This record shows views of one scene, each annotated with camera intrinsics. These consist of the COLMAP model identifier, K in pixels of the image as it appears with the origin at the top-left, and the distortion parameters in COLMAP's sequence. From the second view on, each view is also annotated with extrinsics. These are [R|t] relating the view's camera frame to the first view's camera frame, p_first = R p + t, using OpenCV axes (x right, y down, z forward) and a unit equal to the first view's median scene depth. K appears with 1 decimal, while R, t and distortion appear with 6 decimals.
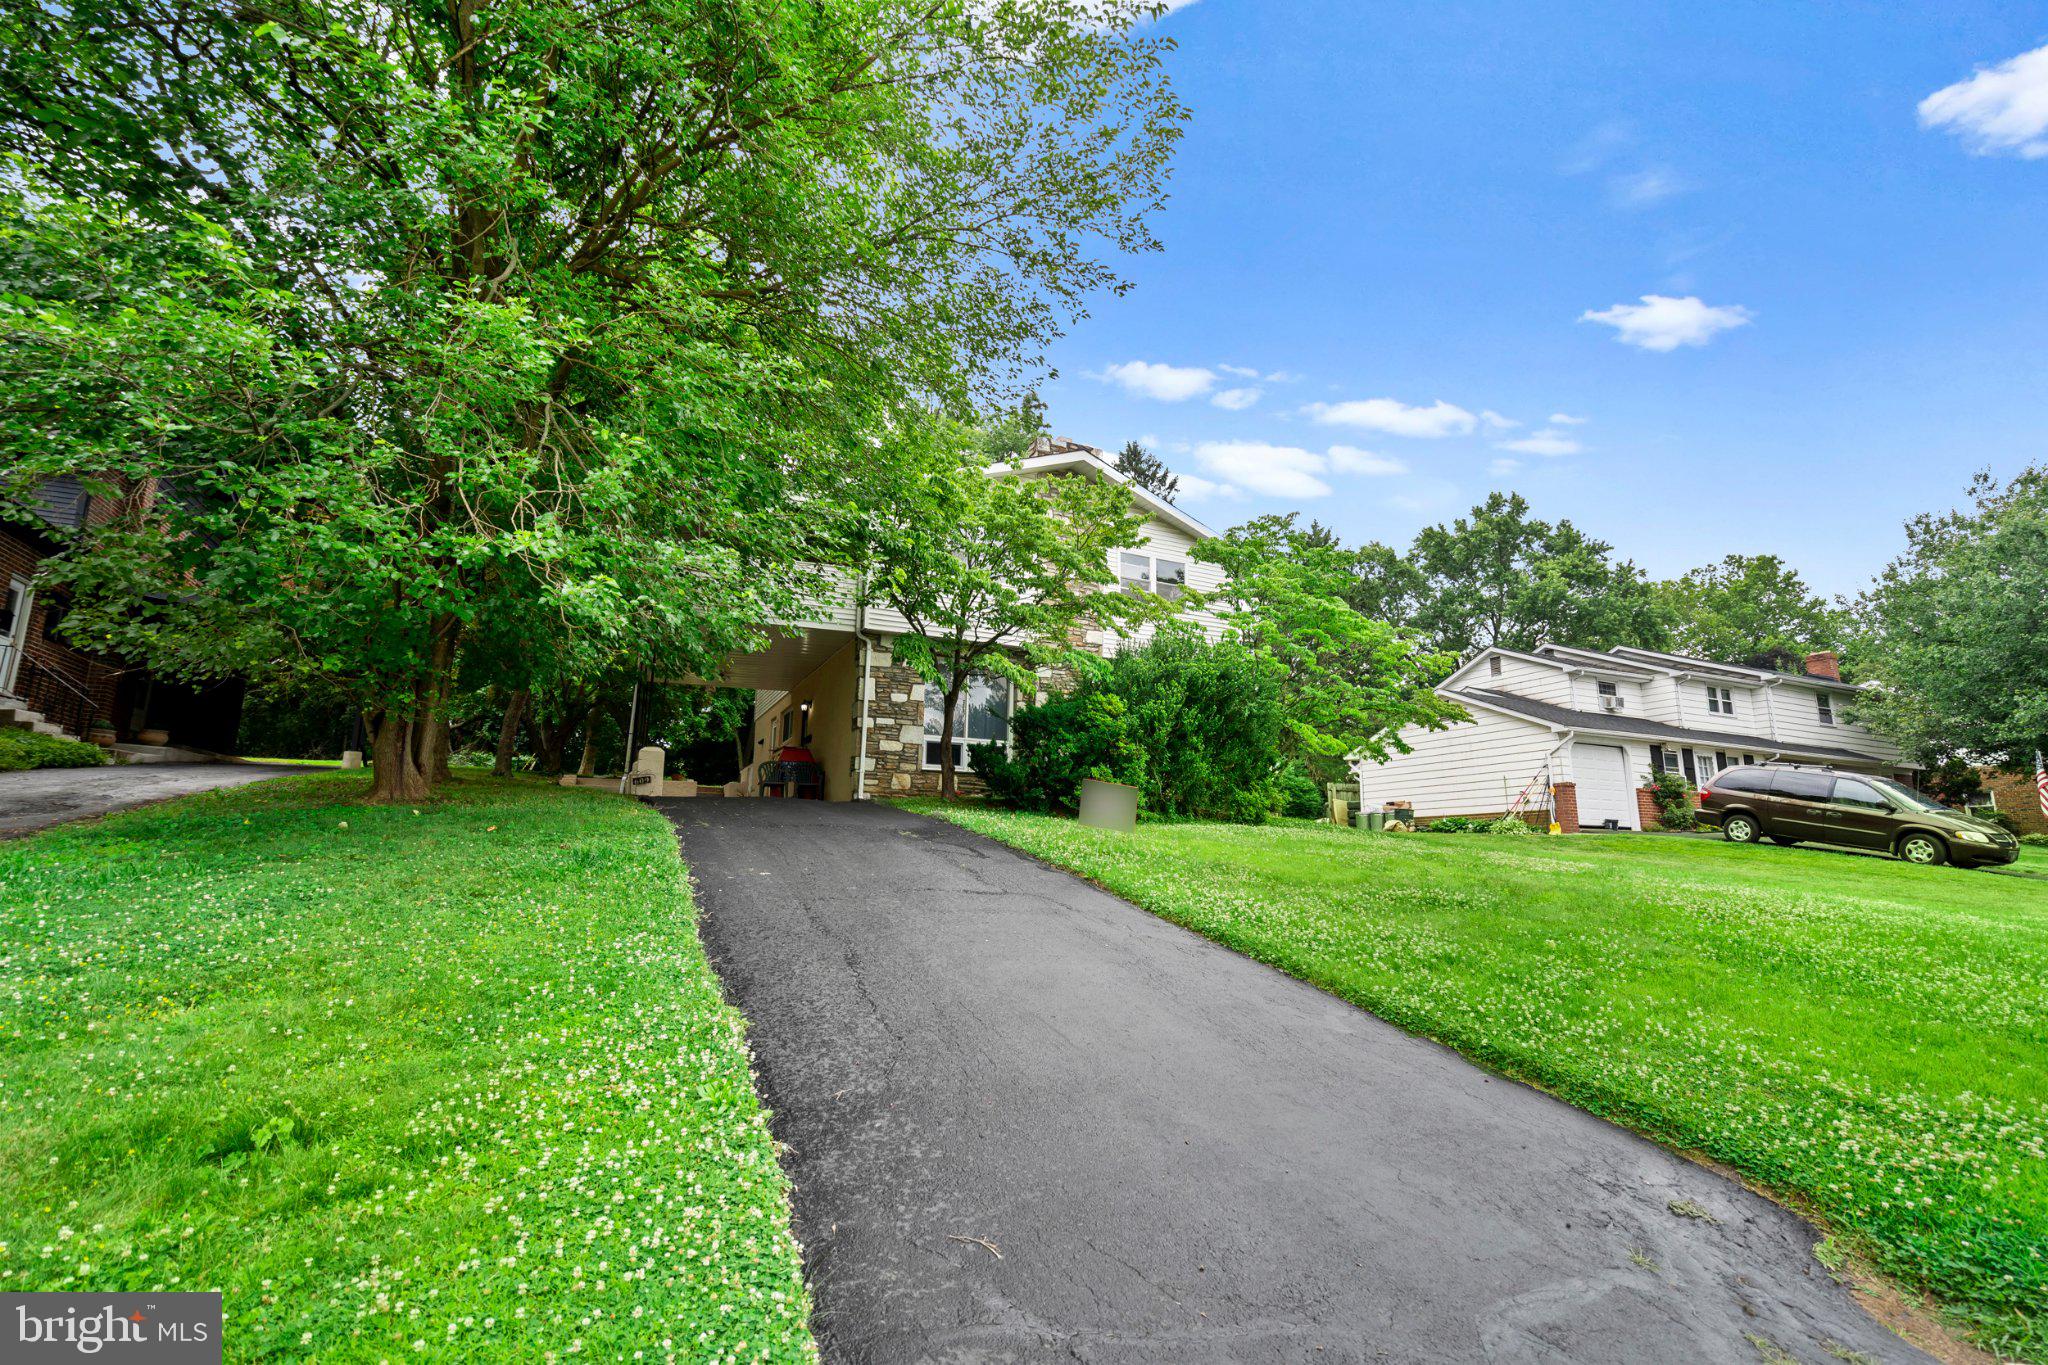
lens RADIAL K [[904.7, 0, 1024.0], [0, 904.7, 682.5], [0, 0, 1]] dist [-0.000511, -0.000269]
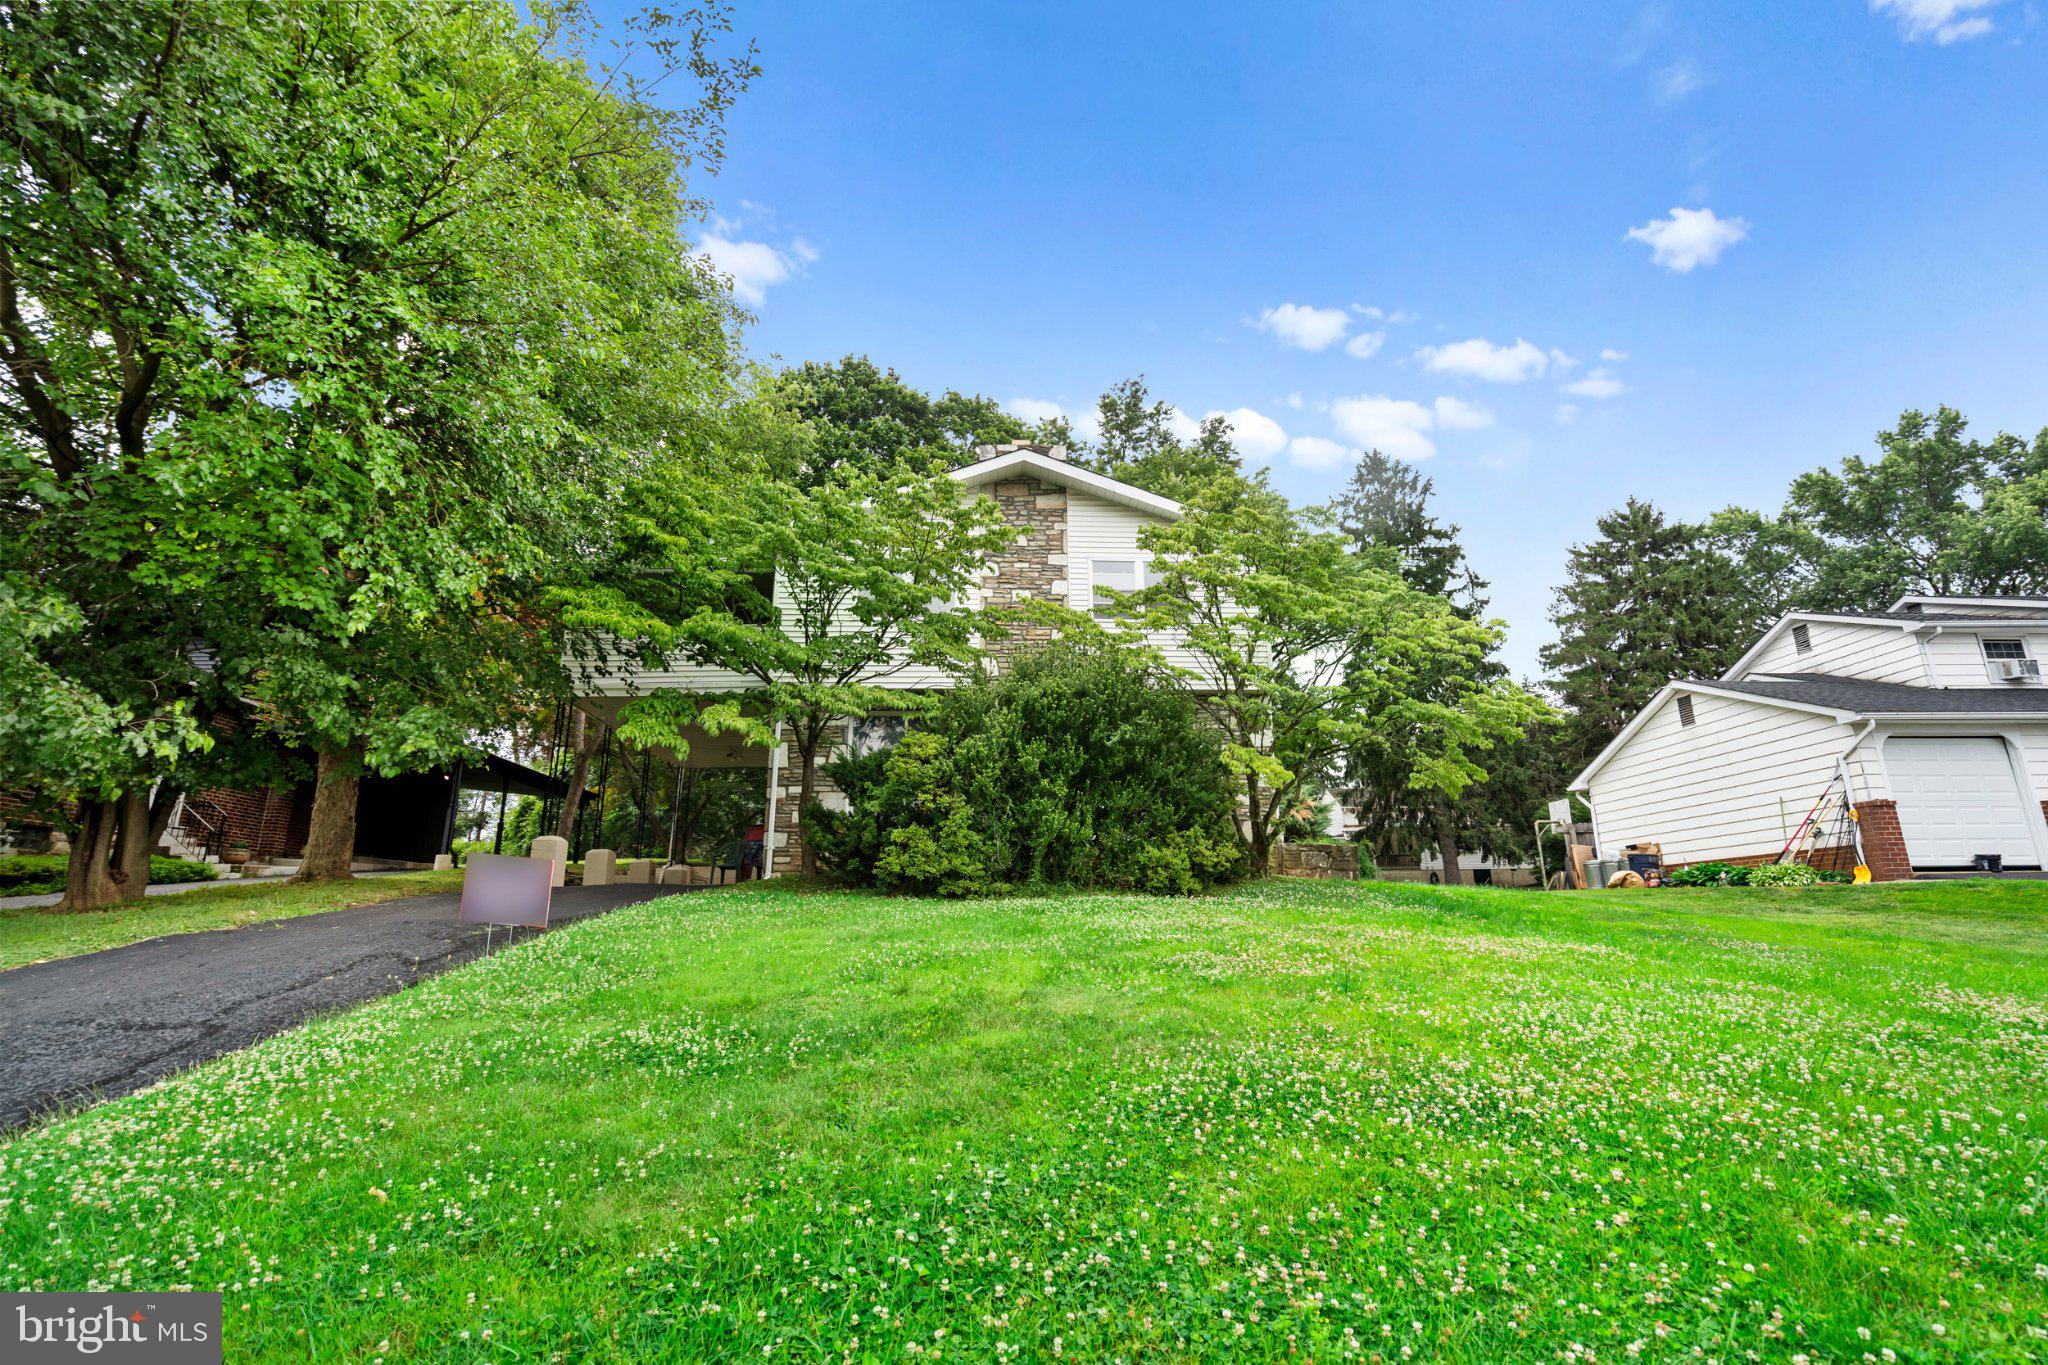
lens RADIAL K [[904.7, 0, 1024.0], [0, 904.7, 682.5], [0, 0, 1]] dist [-0.000511, -0.000269]
pose [[0.925106, -0.121855, -0.359626, 0.276564], [0.094523, 0.991197, -0.092702, 0.029719], [0.367757, 0.051766, 0.928480, 0.178017]]
